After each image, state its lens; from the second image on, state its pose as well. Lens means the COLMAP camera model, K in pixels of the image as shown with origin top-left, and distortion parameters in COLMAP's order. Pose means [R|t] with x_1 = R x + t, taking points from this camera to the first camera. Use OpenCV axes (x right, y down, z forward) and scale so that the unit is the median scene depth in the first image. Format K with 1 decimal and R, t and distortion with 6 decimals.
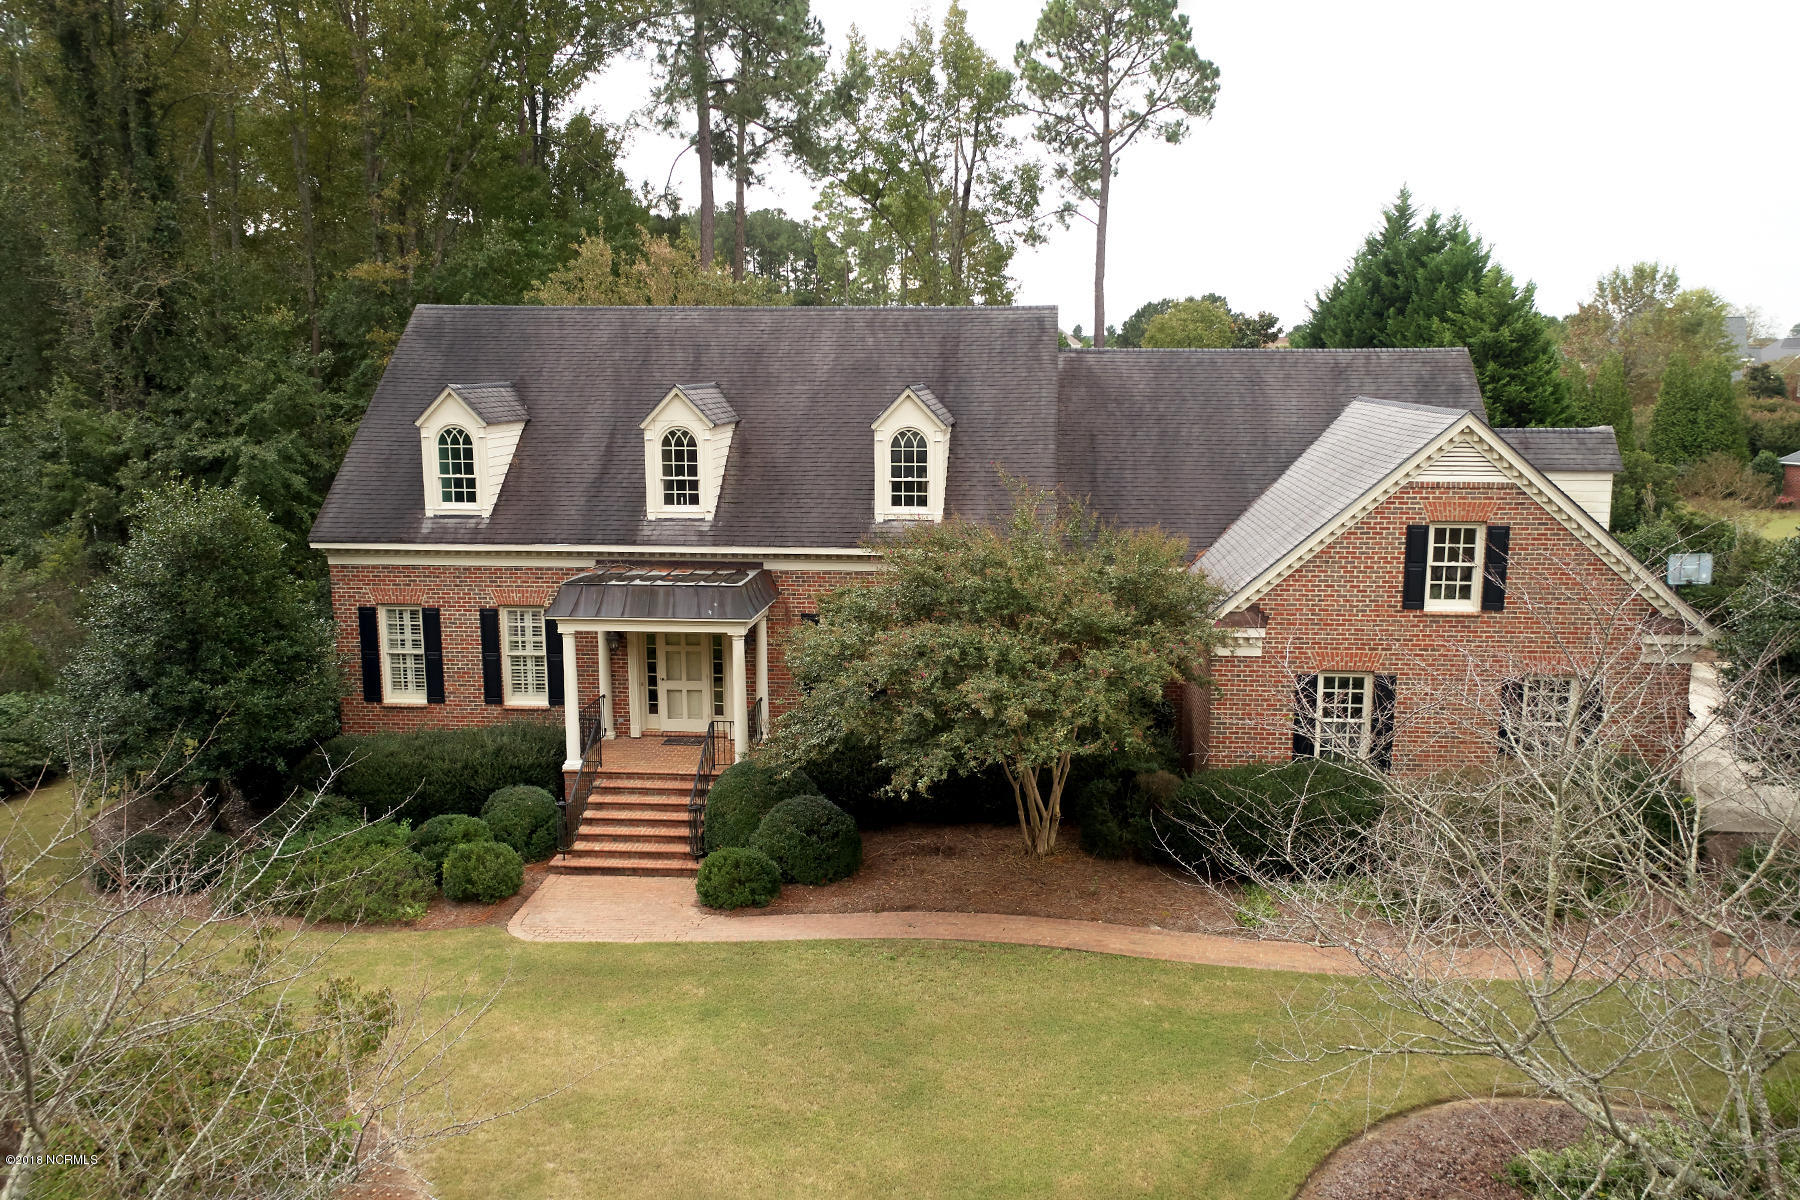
lens RADIAL K [[1406.6, 0, 960.5], [0, 1406.6, 629.1], [0, 0, 1]] dist [-0.001986, 0.000608]
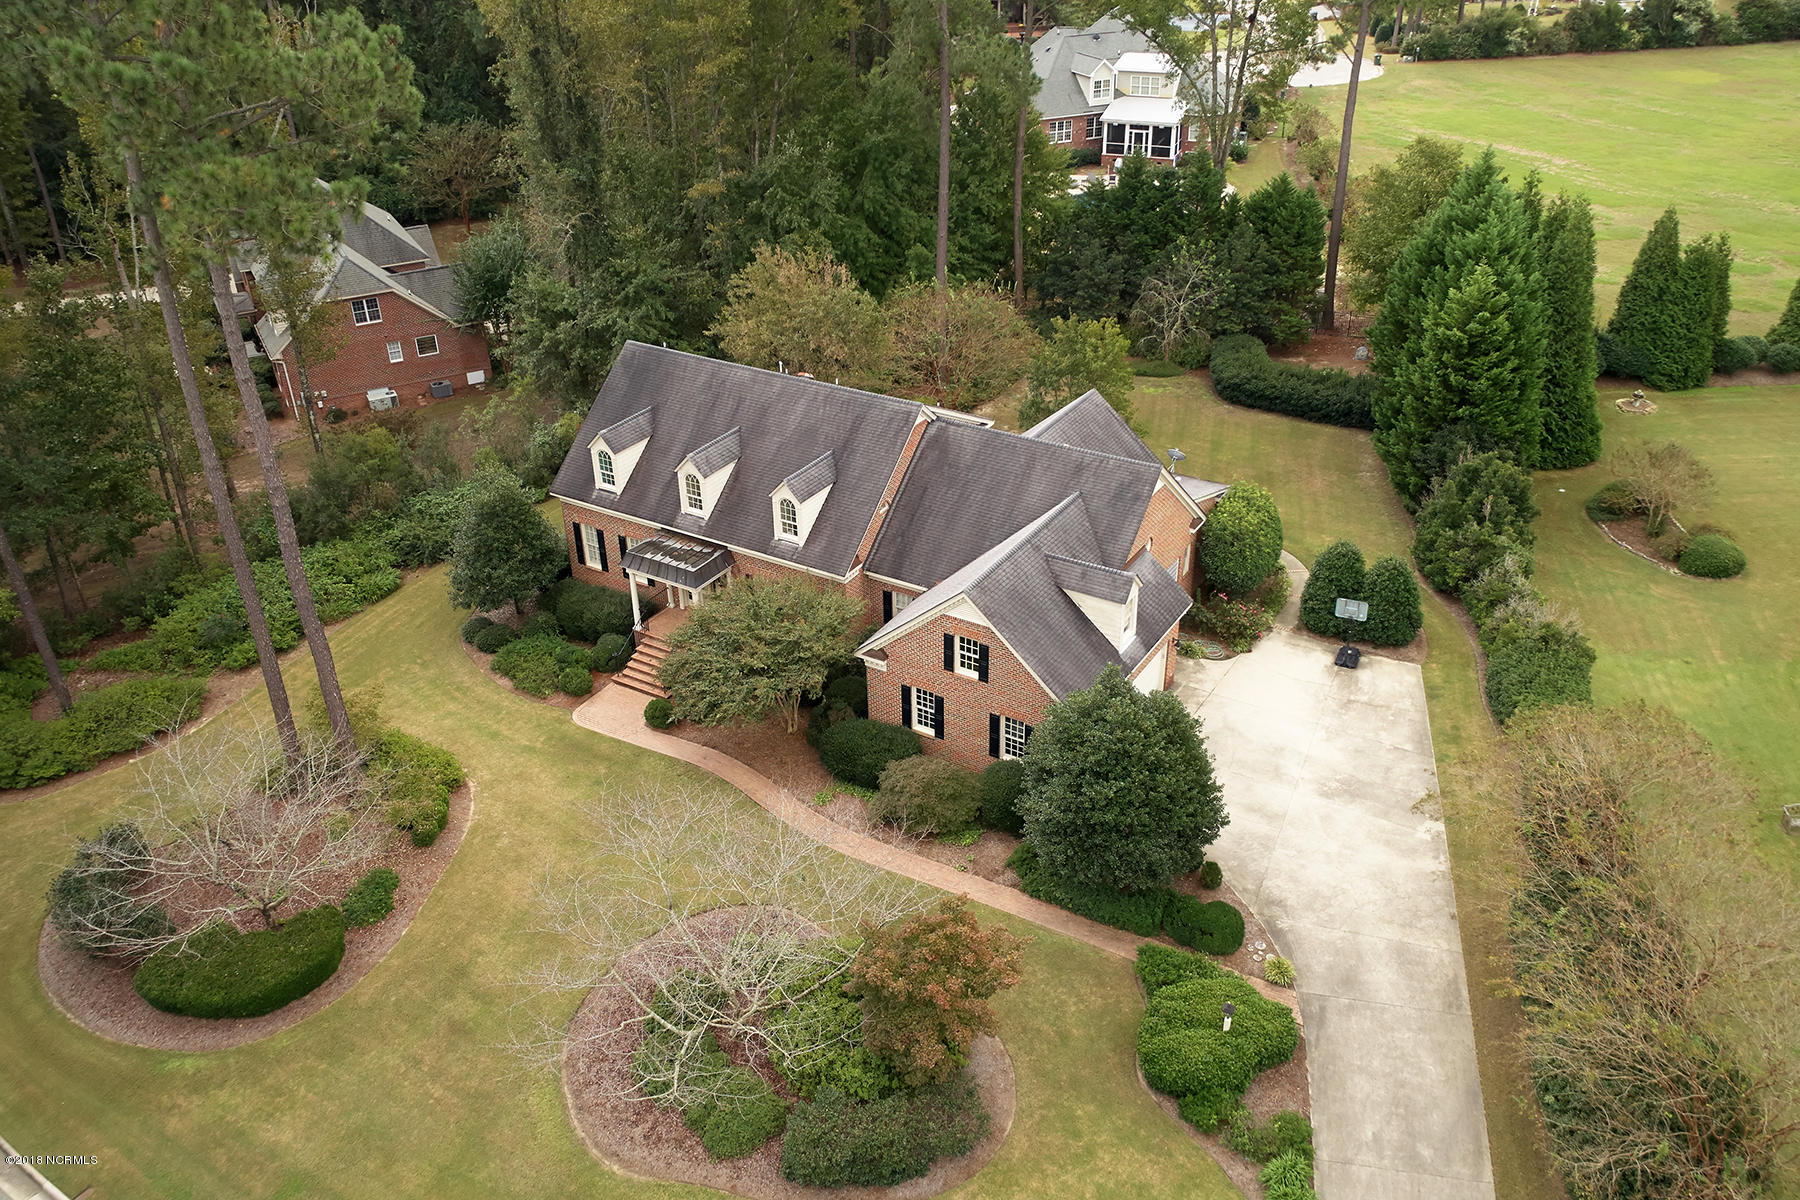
lens RADIAL K [[1408.9, 0, 900.0], [0, 1408.9, 600.0], [0, 0, 1]] dist [-0.004997, -0.001946]
pose [[0.884030, 0.214953, -0.415075, 0.917208], [-0.068156, 0.937777, 0.340483, -0.670747], [0.462435, -0.272707, 0.843673, -0.581005]]
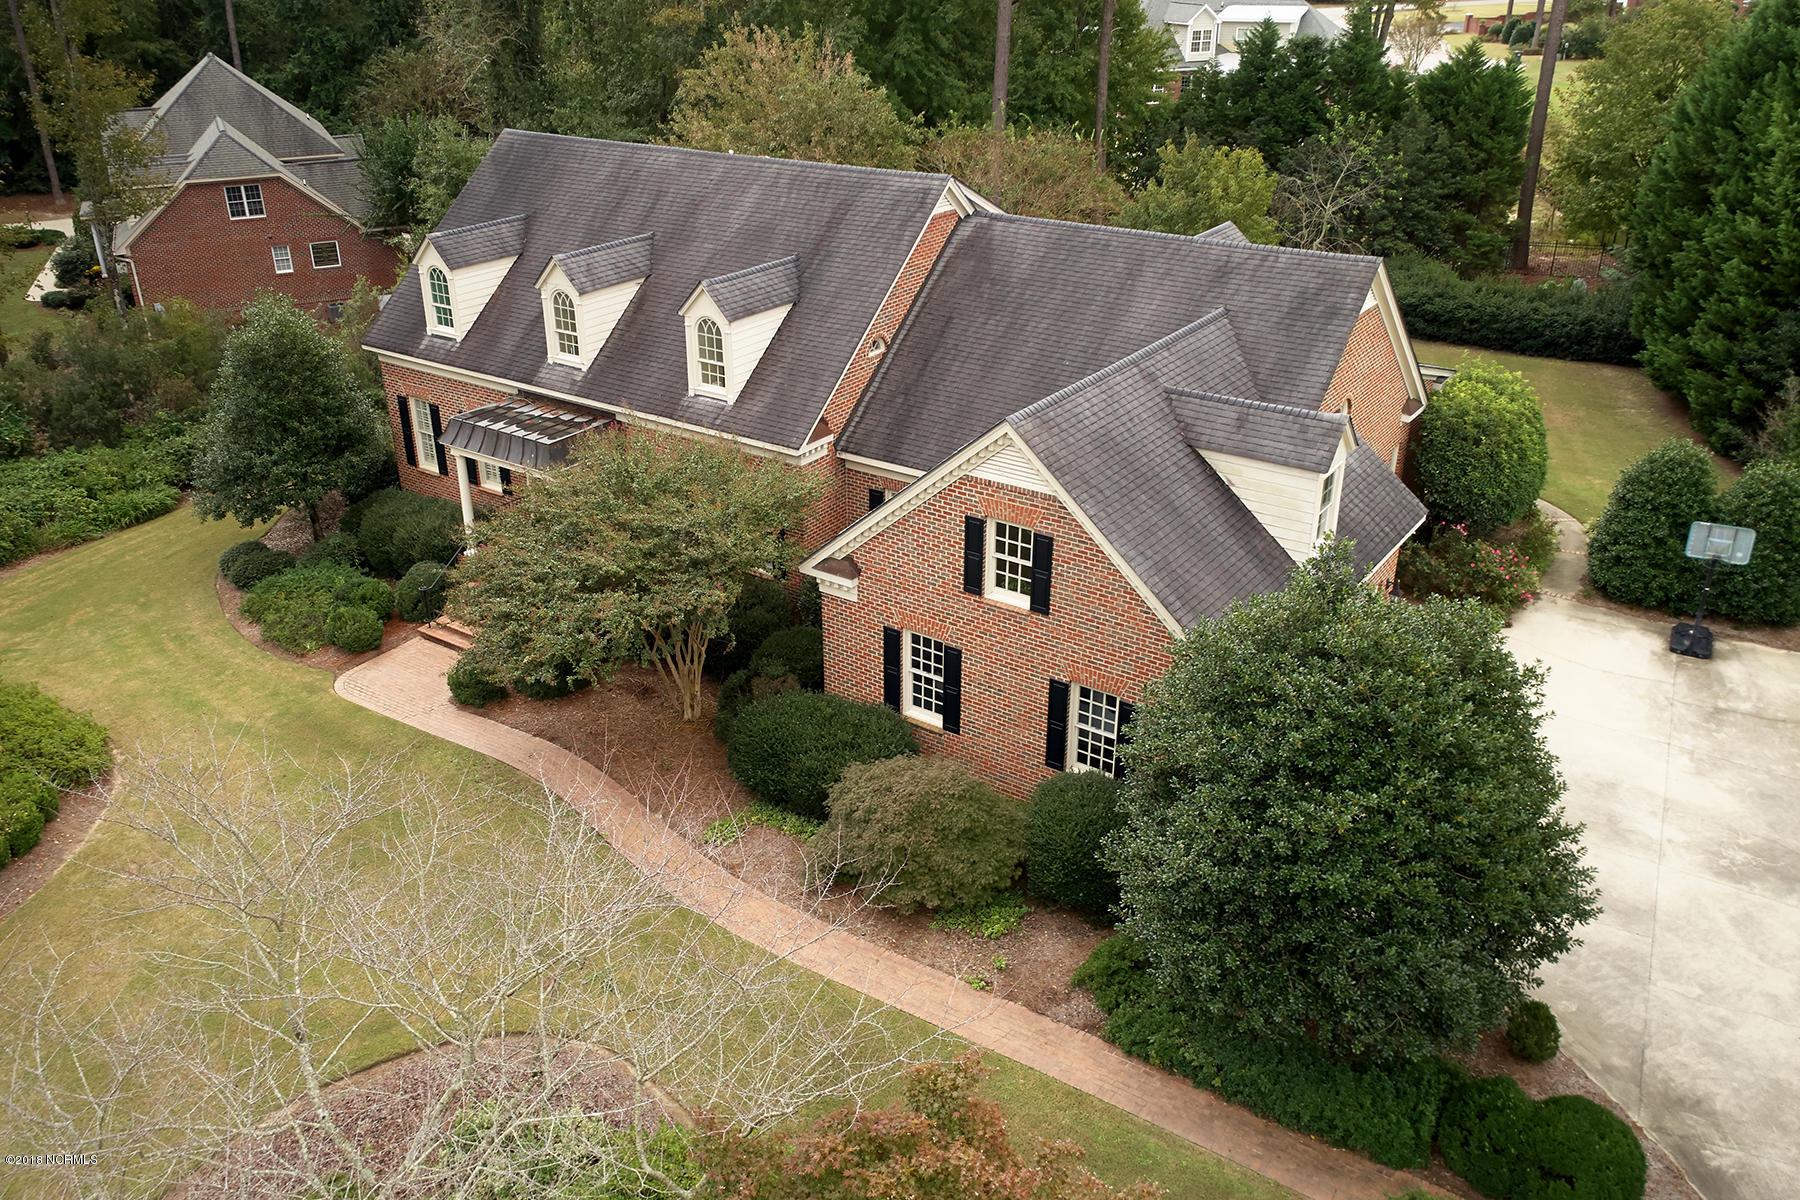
lens RADIAL K [[1421.8, 0, 858.8], [0, 1421.8, 600.6], [0, 0, 1]] dist [-0.004978, 0.003260]
pose [[0.845694, 0.220753, -0.485870, 0.652103], [-0.088646, 0.955895, 0.280012, -0.251461], [0.526255, -0.193733, 0.827963, 0.088702]]
